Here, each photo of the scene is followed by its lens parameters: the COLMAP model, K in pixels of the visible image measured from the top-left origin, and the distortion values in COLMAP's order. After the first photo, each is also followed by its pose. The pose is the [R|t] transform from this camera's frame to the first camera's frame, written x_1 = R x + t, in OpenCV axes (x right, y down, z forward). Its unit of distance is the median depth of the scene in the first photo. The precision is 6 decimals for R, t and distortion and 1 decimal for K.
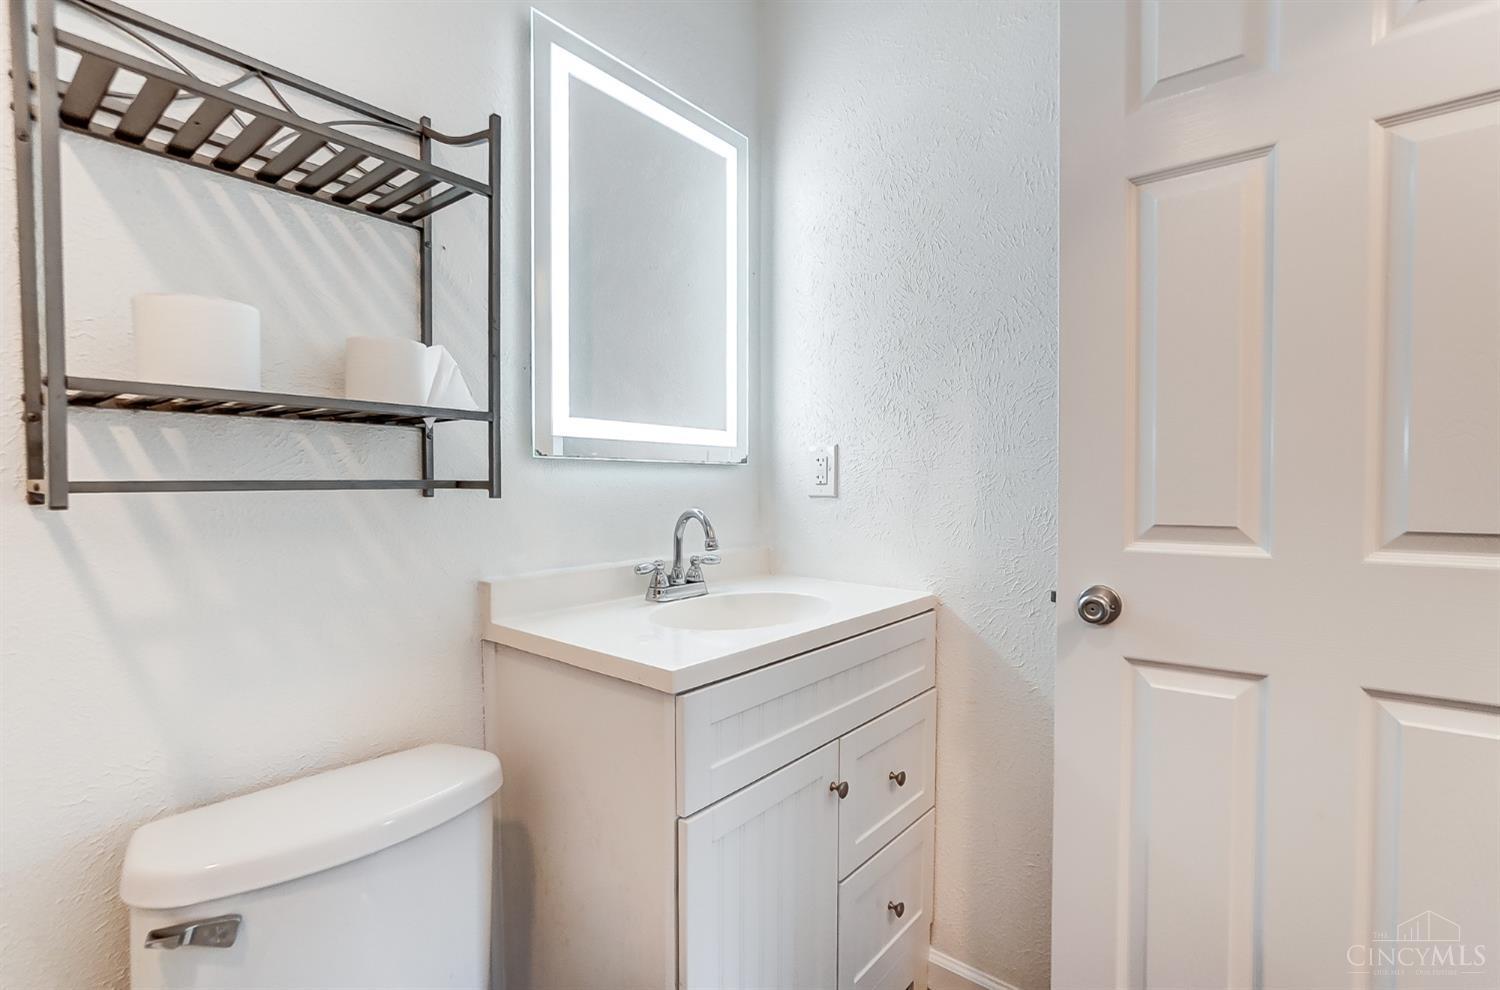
lens RADIAL K [[679.7, 0, 753.8], [0, 679.7, 478.6], [0, 0, 1]] dist [-0.029421, 0.019651]
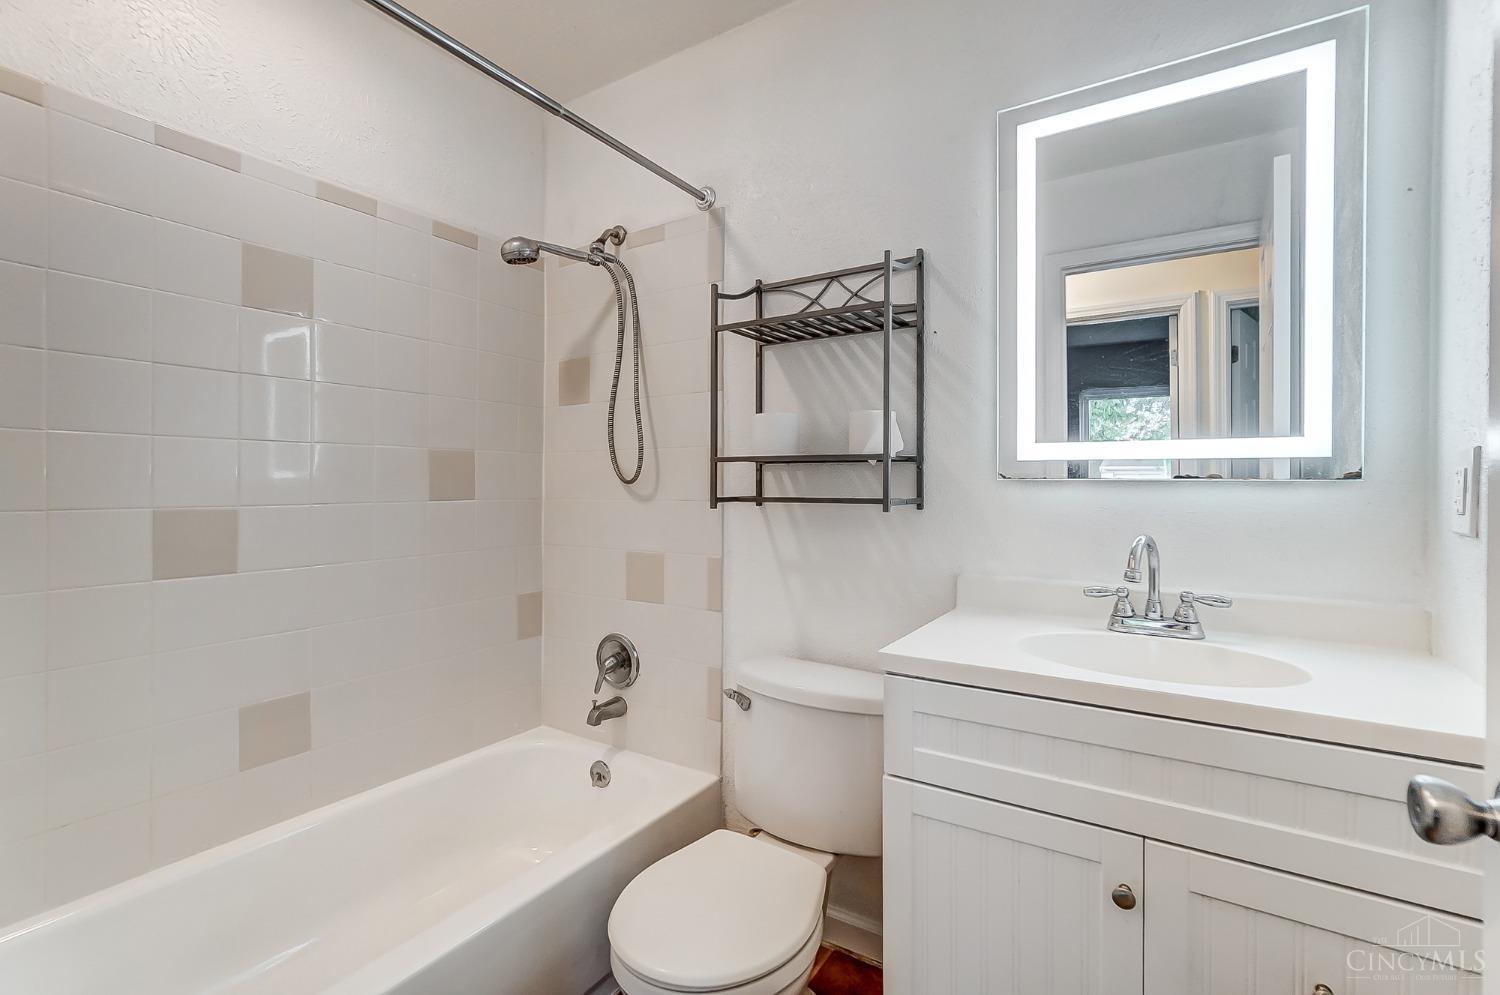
lens RADIAL K [[679.7, 0, 753.8], [0, 679.7, 481.1], [0, 0, 1]] dist [-0.029421, 0.019651]
pose [[0.108133, -0.019355, -0.993948, 1.009069], [-0.009567, 0.999744, -0.020509, -0.003148], [0.994090, 0.011727, 0.107920, 0.539649]]
